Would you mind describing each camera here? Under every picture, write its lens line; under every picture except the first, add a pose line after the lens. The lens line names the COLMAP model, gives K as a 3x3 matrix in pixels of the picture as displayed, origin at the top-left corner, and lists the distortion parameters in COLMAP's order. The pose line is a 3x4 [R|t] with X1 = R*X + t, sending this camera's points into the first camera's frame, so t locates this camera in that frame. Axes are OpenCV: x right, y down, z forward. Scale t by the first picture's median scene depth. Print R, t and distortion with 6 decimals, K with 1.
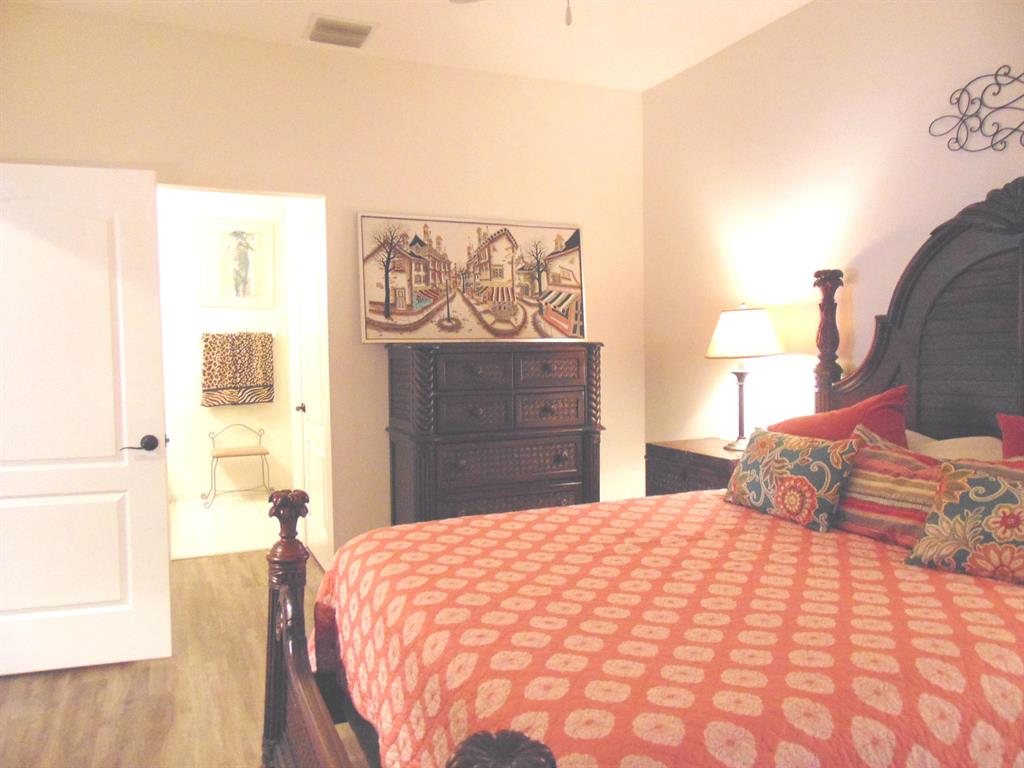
lens RADIAL K [[776.2, 0, 512.4], [0, 776.2, 379.7], [0, 0, 1]] dist [-0.030828, 0.068522]
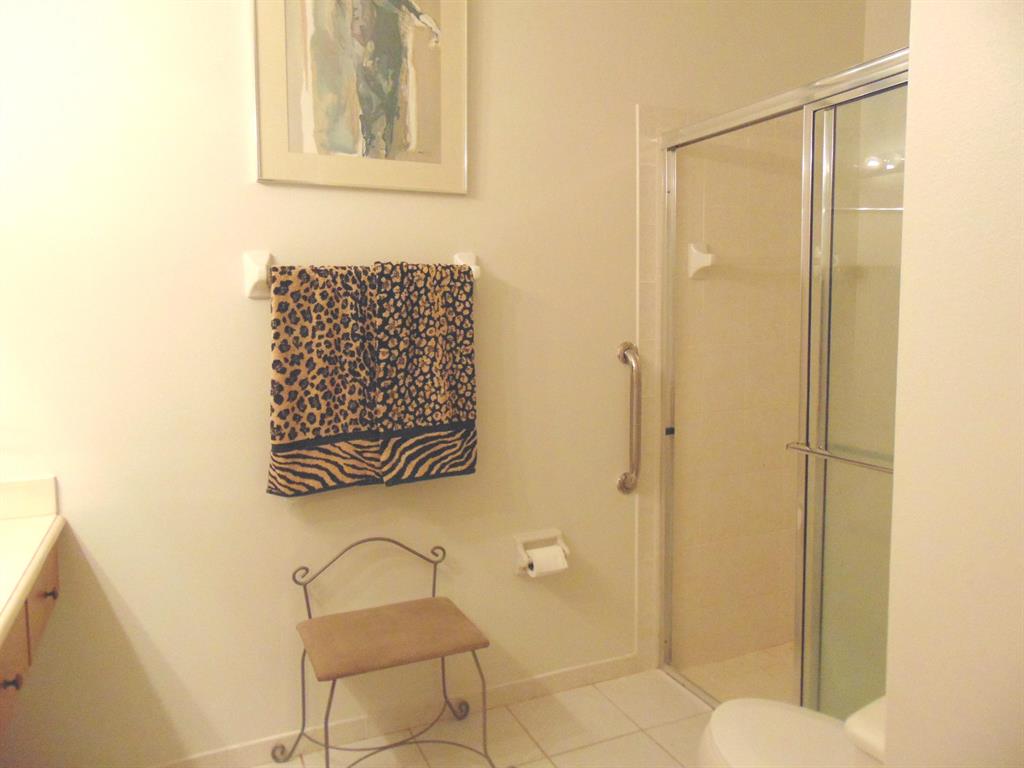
lens RADIAL K [[776.2, 0, 516.6], [0, 776.2, 383.5], [0, 0, 1]] dist [-0.030828, 0.068522]
pose [[0.999987, -0.002315, -0.004462, -0.293827], [0.002570, 0.998315, 0.057970, -0.029814], [0.004320, -0.057981, 0.998308, 0.672340]]
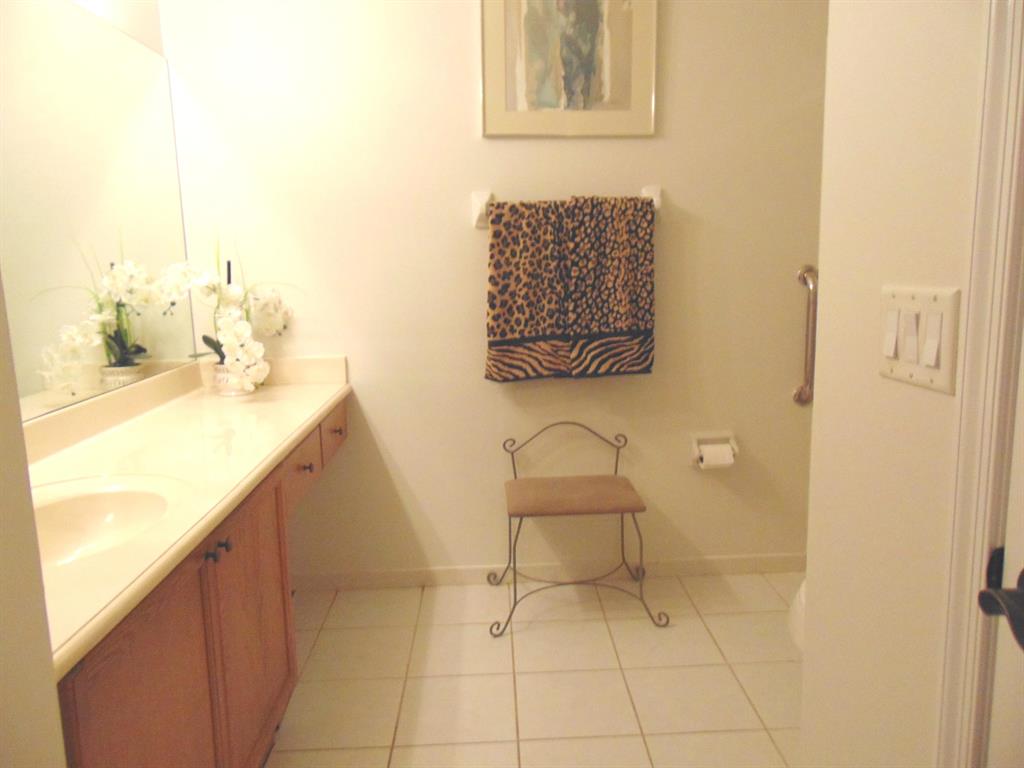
lens RADIAL K [[776.2, 0, 509.3], [0, 776.2, 386.3], [0, 0, 1]] dist [-0.030828, 0.068522]
pose [[0.923736, 0.050575, -0.379676, -0.226988], [-0.001330, 0.991662, 0.128858, -0.016389], [0.383027, -0.118526, 0.916102, 0.608786]]
